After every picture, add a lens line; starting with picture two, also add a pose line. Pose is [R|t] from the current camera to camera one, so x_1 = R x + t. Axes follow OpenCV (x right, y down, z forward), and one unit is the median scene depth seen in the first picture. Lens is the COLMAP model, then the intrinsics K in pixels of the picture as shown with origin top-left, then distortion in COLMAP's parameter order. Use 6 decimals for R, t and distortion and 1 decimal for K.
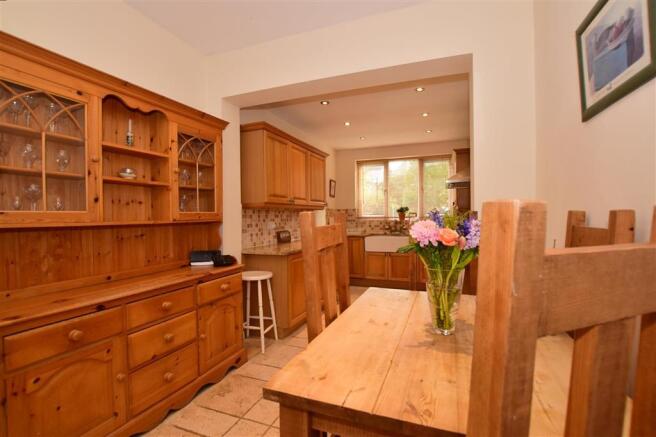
lens RADIAL K [[296.8, 0, 327.6], [0, 296.8, 219.3], [0, 0, 1]] dist [-0.024270, -0.000463]
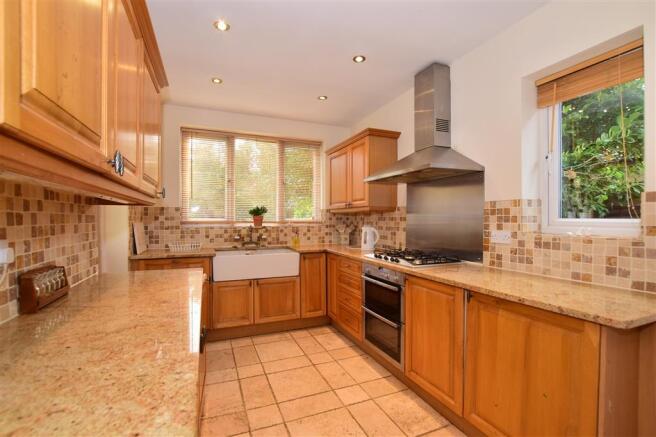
lens RADIAL K [[296.8, 0, 327.7], [0, 296.8, 220.9], [0, 0, 1]] dist [-0.024270, -0.000463]
pose [[0.730452, 0.004385, 0.682950, -0.094730], [0.000435, 0.999976, -0.006885, -0.004751], [-0.682964, 0.005326, 0.730433, 0.397477]]
